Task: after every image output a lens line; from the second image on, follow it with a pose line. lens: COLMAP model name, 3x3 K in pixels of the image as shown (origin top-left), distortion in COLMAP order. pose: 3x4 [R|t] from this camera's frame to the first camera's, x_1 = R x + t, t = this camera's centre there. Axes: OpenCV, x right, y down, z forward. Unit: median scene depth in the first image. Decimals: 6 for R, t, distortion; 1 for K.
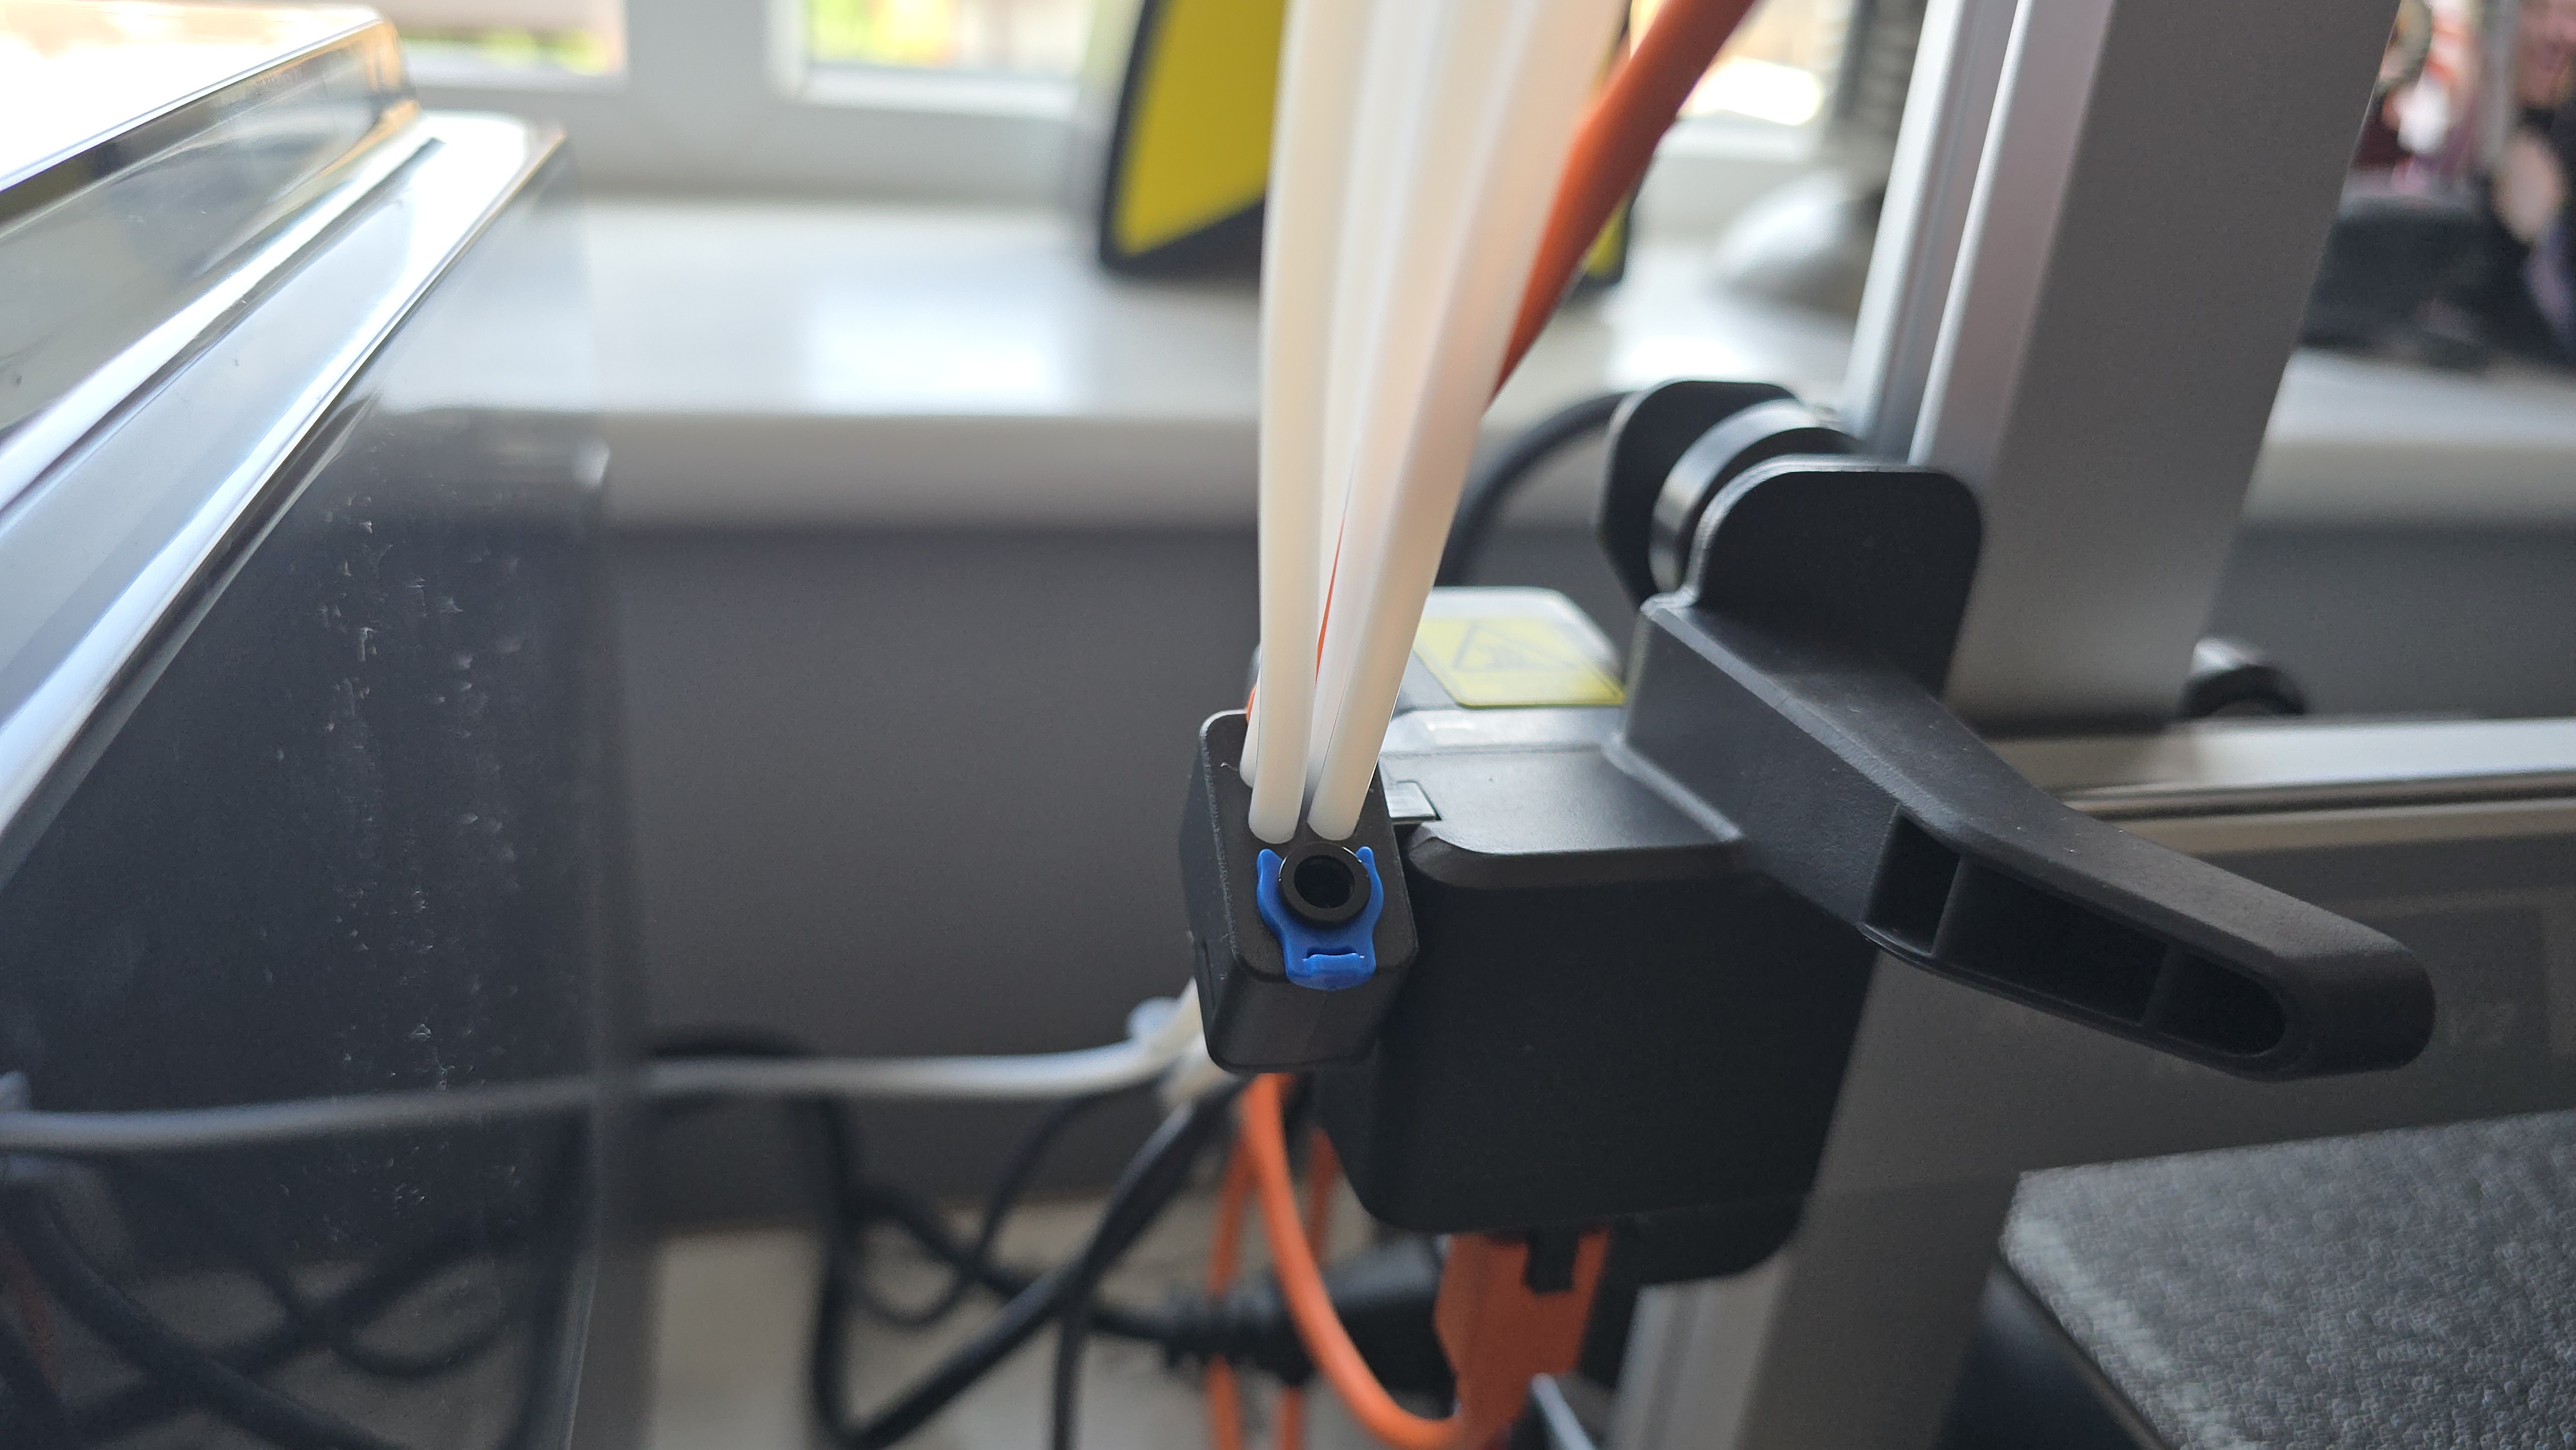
lens RADIAL K [[1823.8, 0, 1283.6], [0, 1823.8, 726.9], [0, 0, 1]] dist [0.036395, -0.000005]
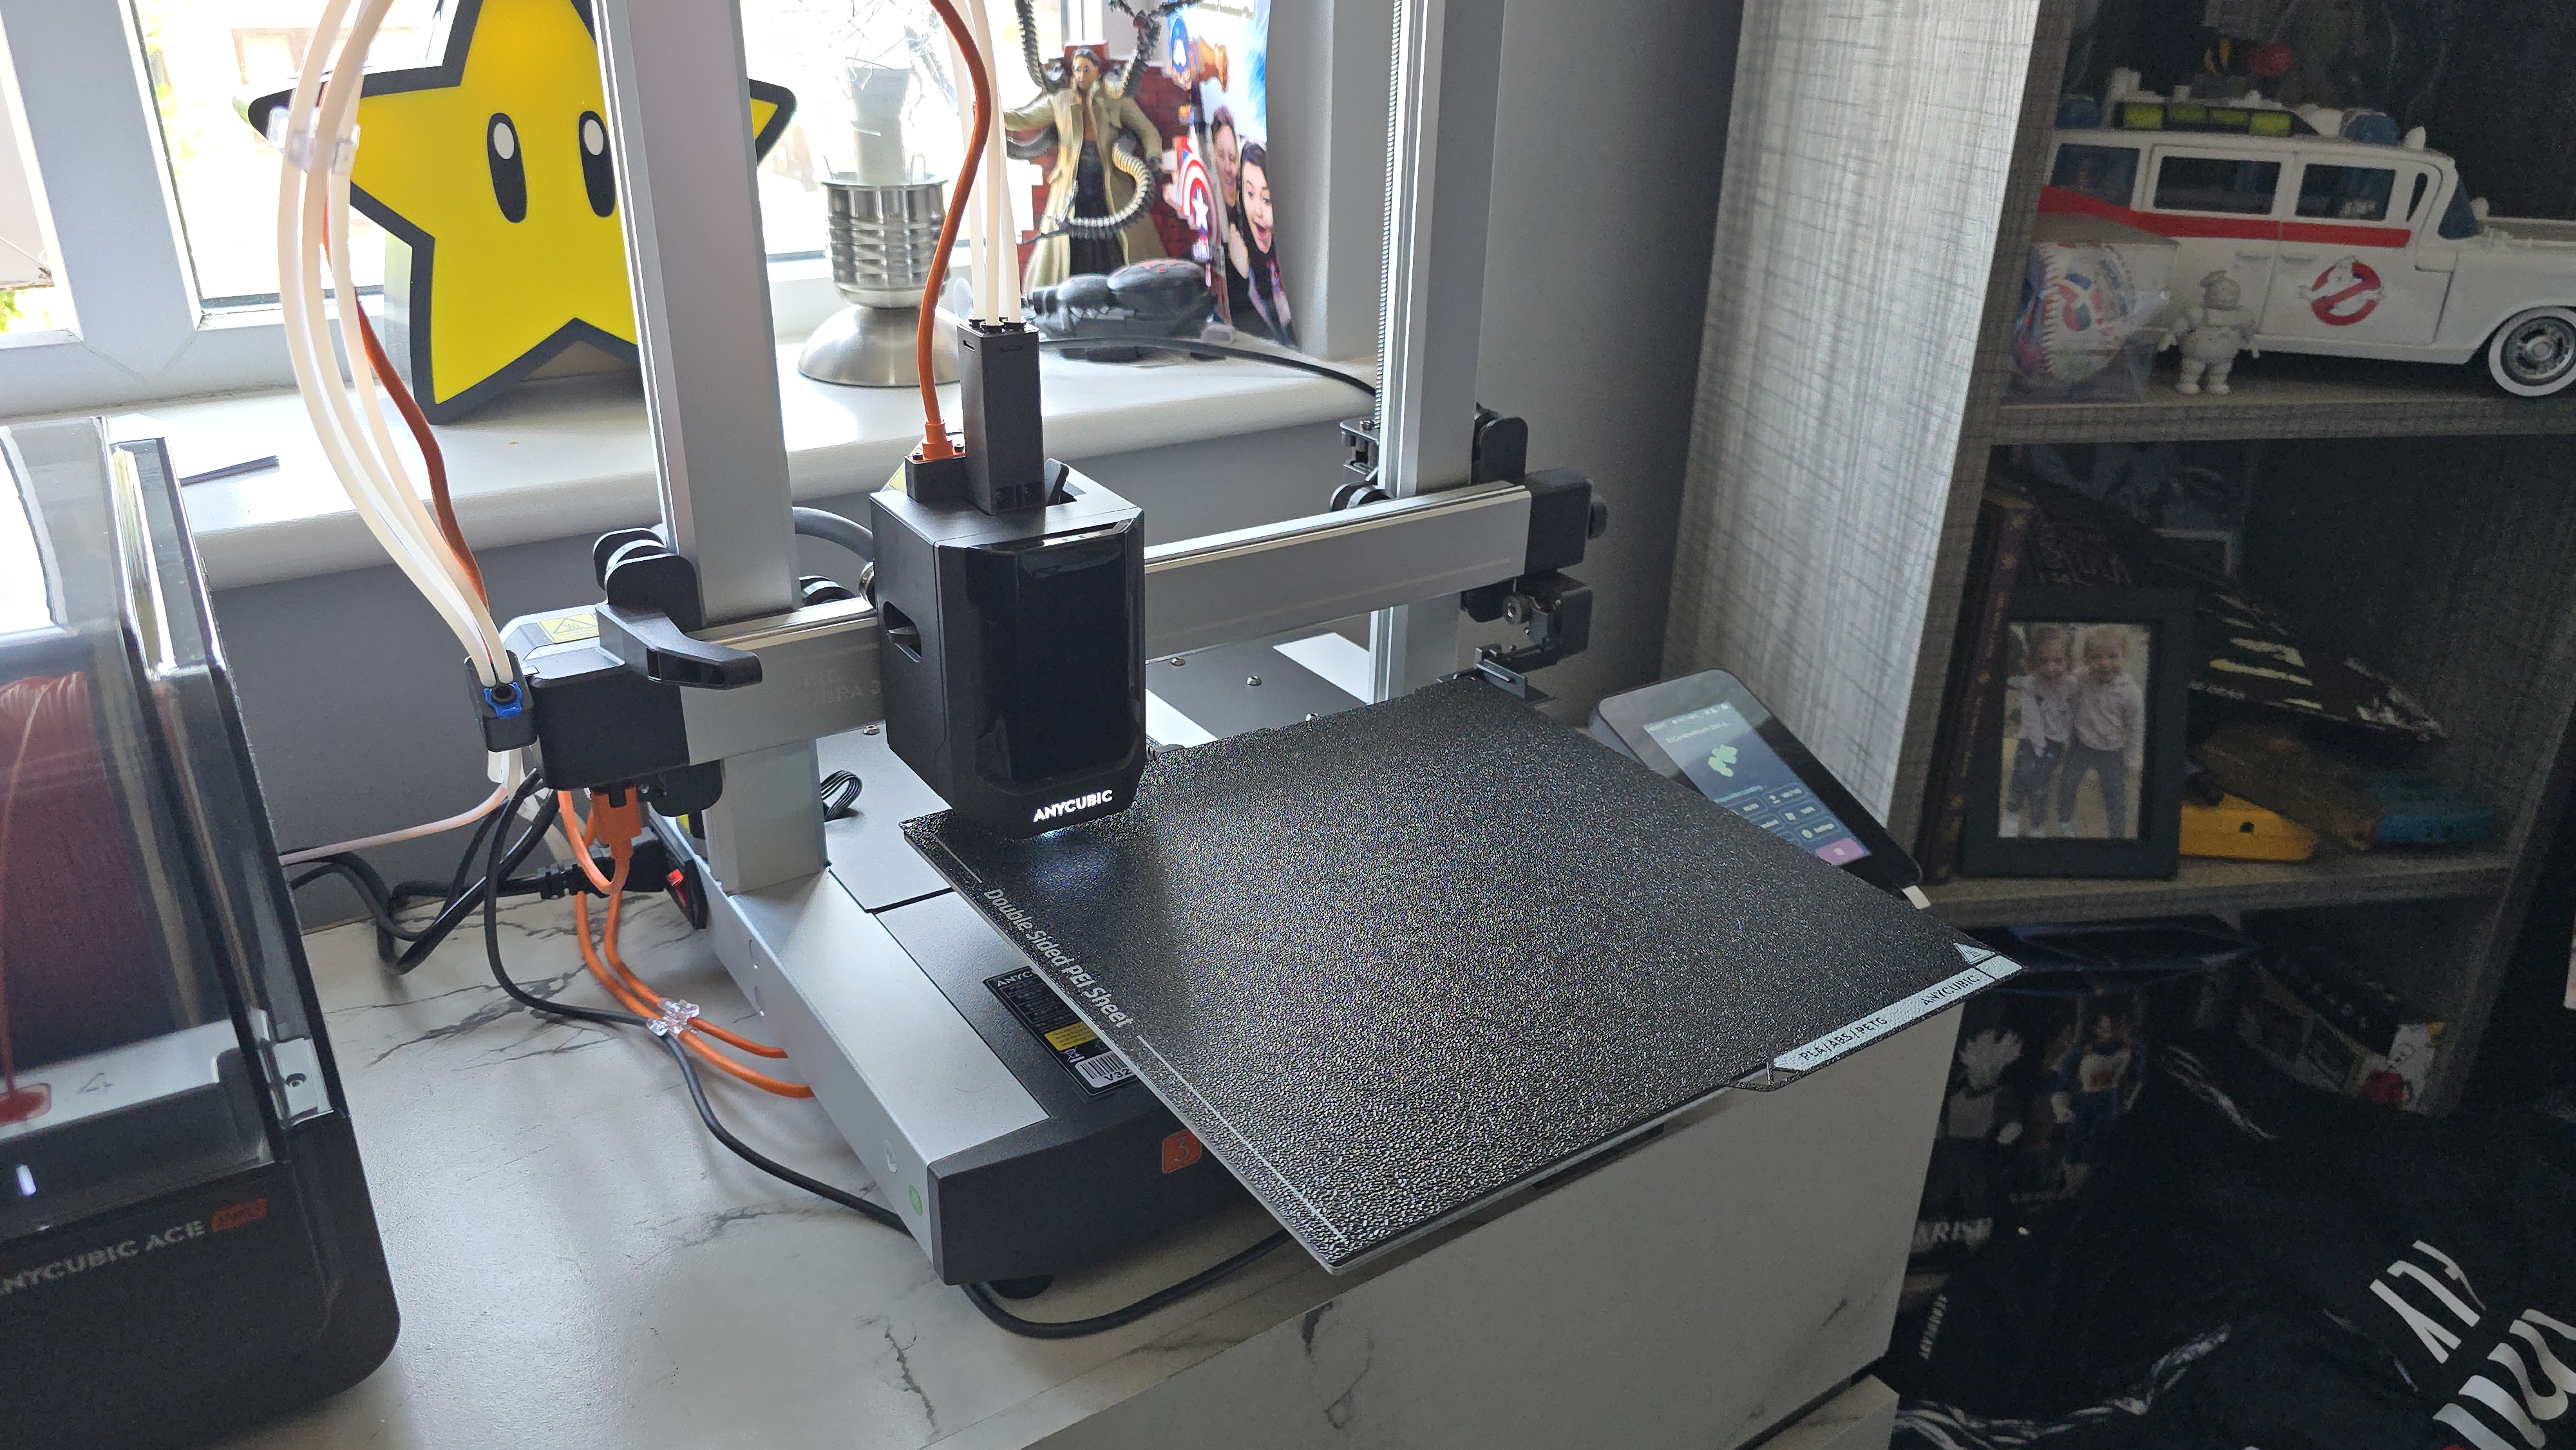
lens RADIAL K [[1823.8, 0, 1294.3], [0, 1823.8, 724.2], [0, 0, 1]] dist [0.036395, -0.000005]
pose [[0.947246, -0.189711, 0.258333, 0.540121], [0.176890, 0.981577, 0.072222, 0.148715], [-0.267275, -0.022715, 0.963353, -2.944228]]
